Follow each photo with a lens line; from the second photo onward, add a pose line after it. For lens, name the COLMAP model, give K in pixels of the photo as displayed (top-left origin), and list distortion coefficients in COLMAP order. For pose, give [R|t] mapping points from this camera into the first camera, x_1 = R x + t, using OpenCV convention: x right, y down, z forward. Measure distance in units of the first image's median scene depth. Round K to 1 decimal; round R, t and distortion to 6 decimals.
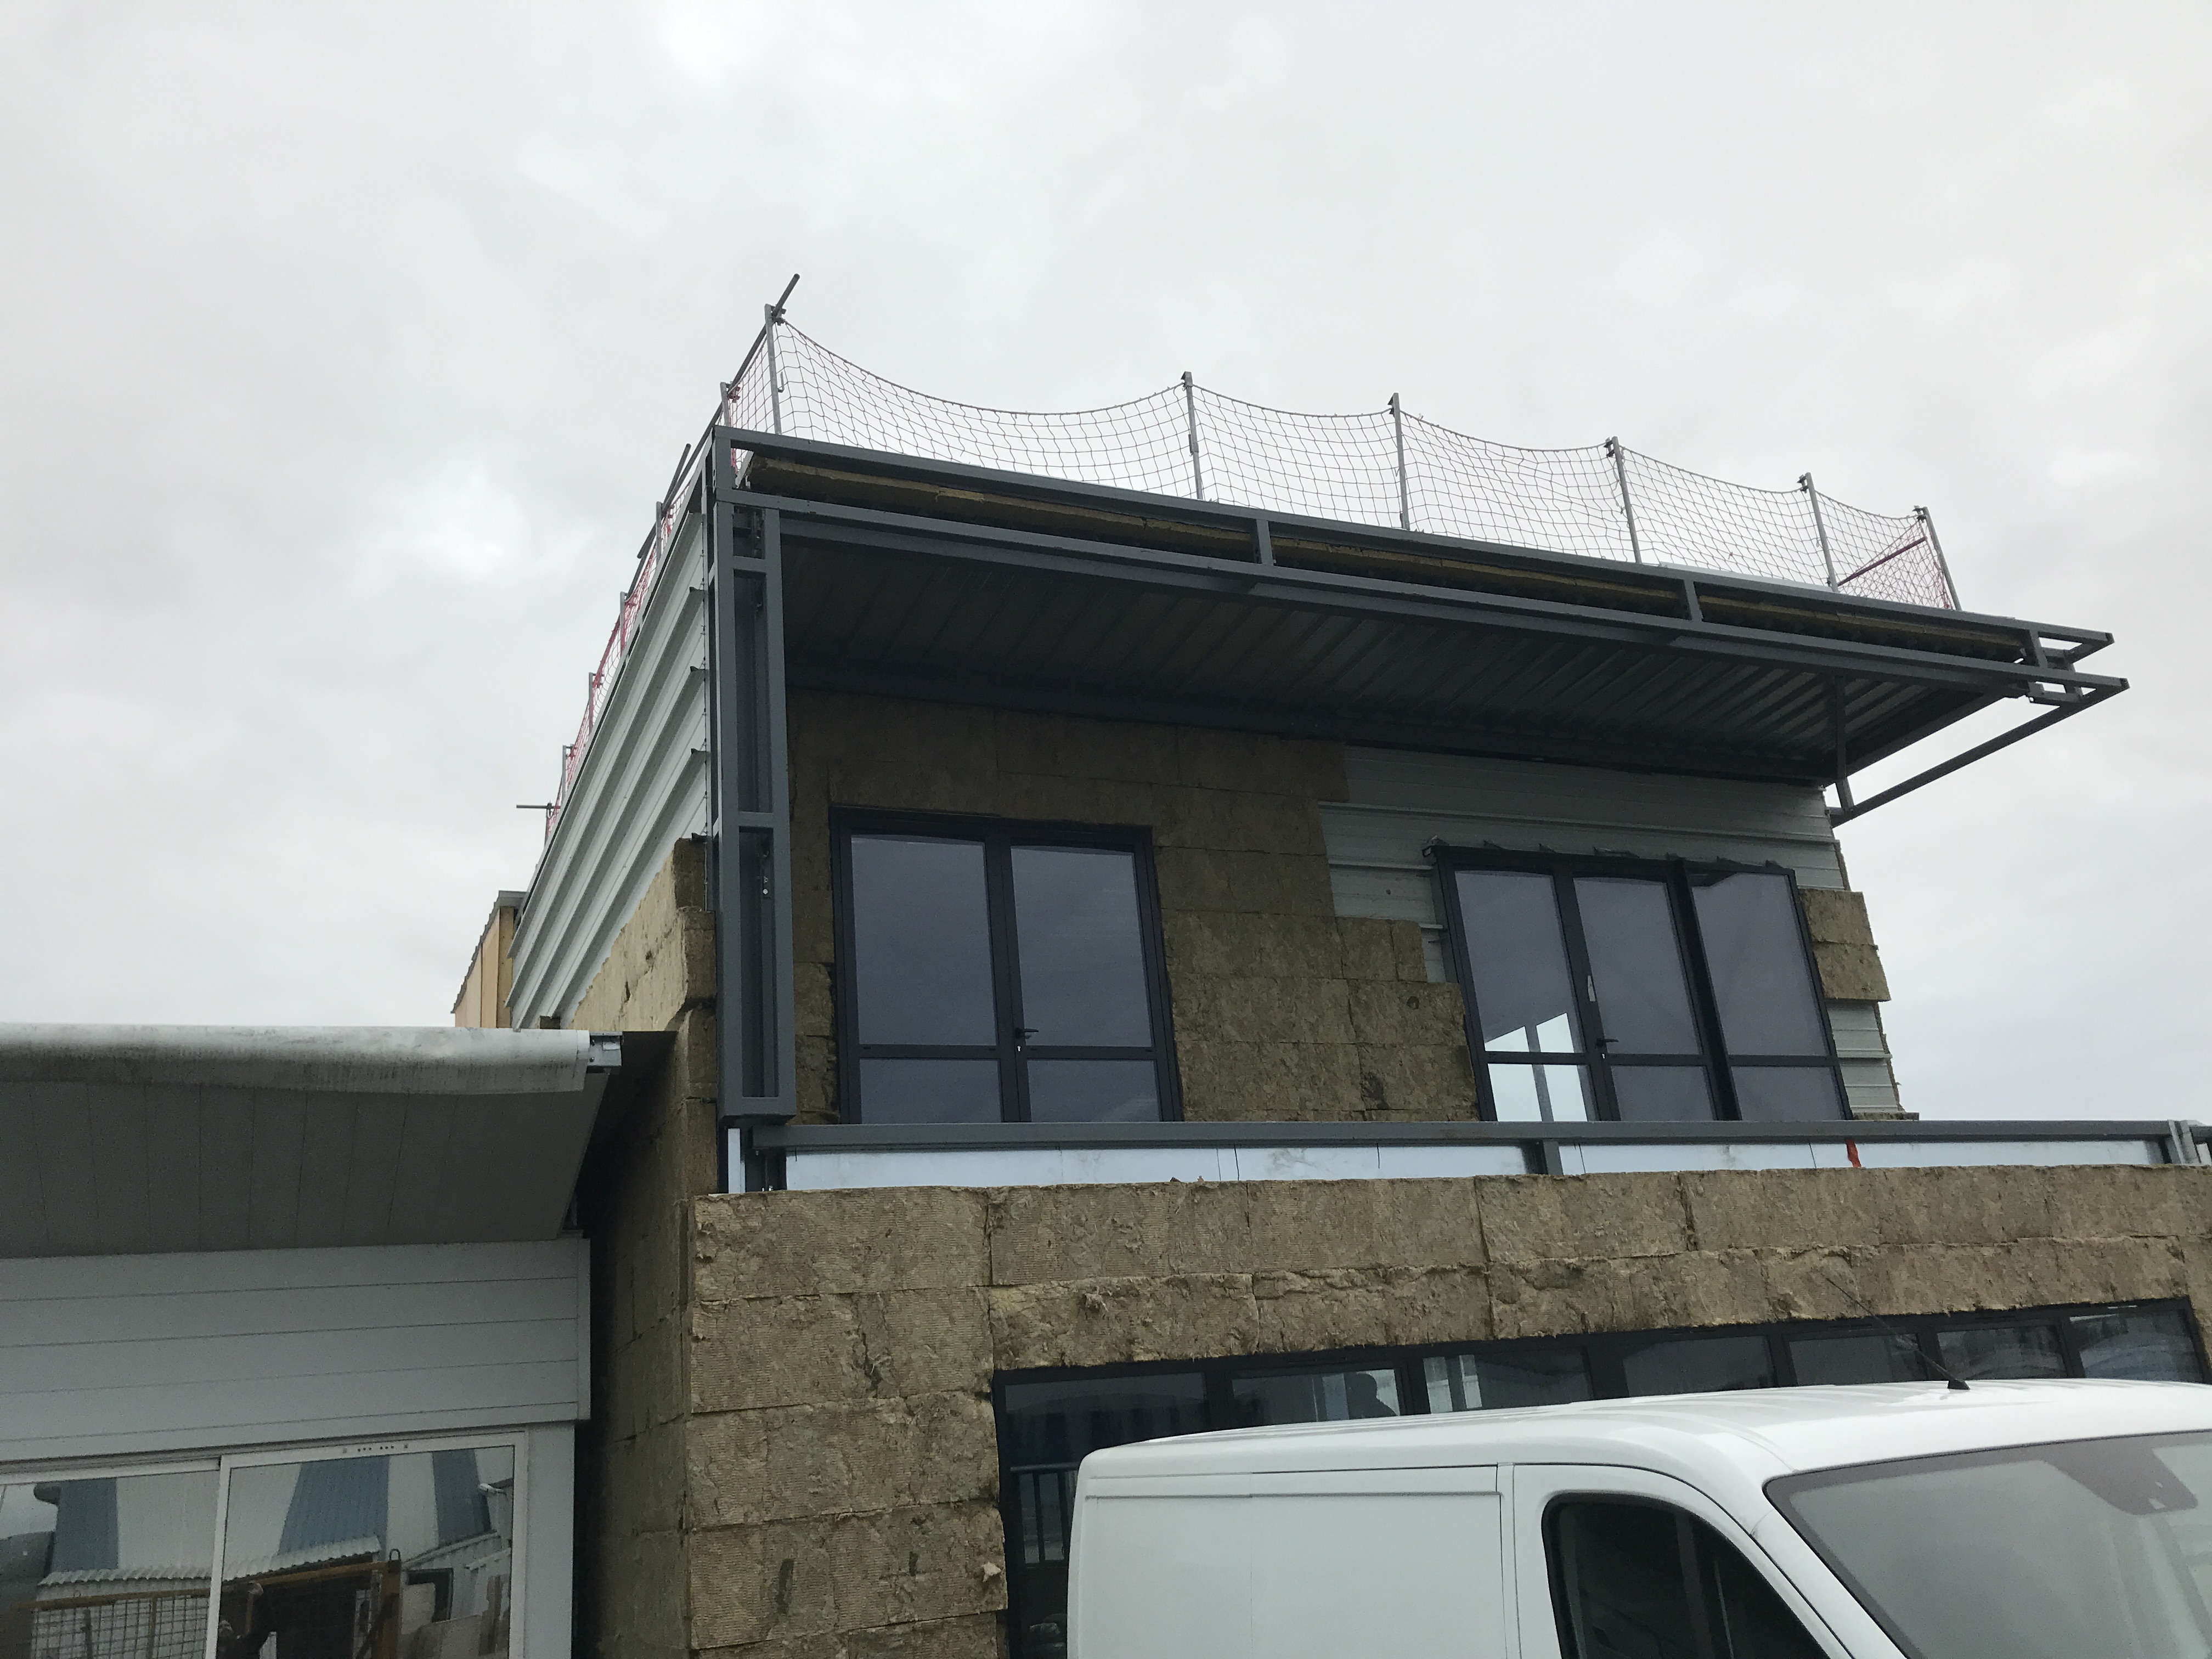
lens RADIAL K [[1792.2, 0, 1106.0], [0, 1792.2, 829.5], [0, 0, 1]] dist [0.093722, -0.151813]
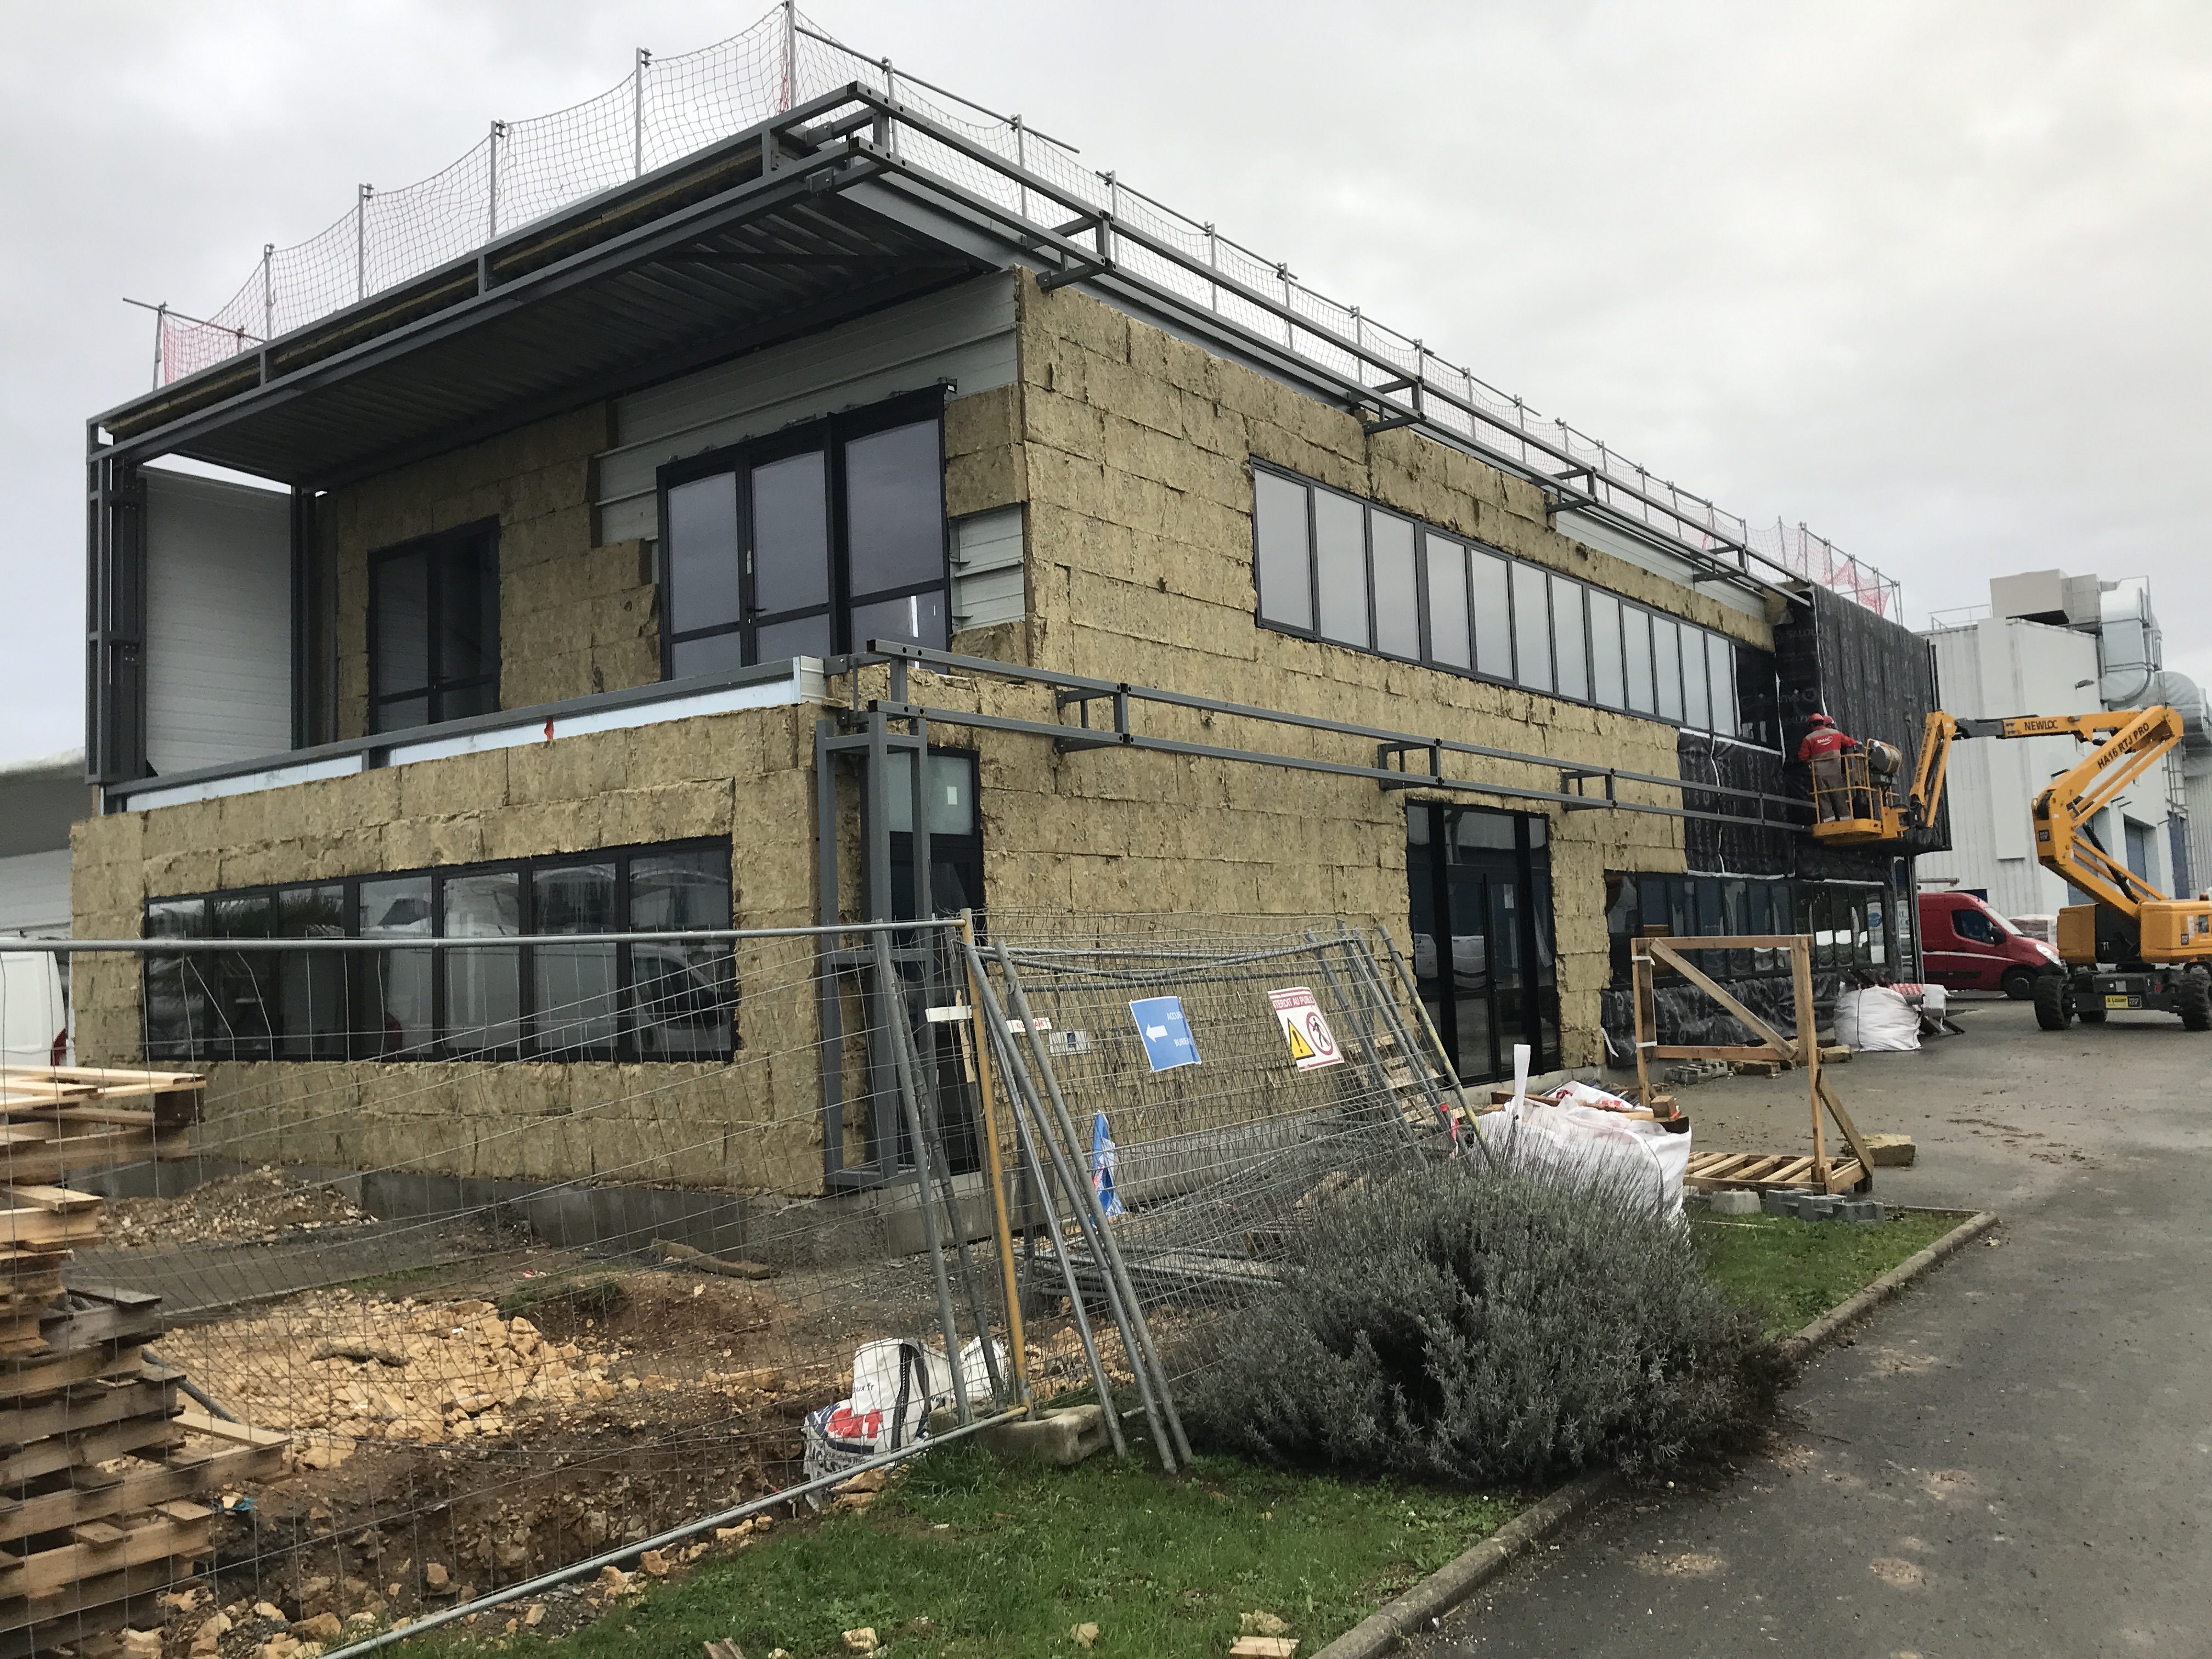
lens RADIAL K [[1804.1, 0, 1106.0], [0, 1804.1, 829.5], [0, 0, 1]] dist [0.106110, -0.239218]
pose [[0.501885, 0.005222, -0.864919, 1.633494], [0.294448, 0.939222, 0.176530, 0.129643], [0.813272, -0.343271, 0.469844, 0.671877]]
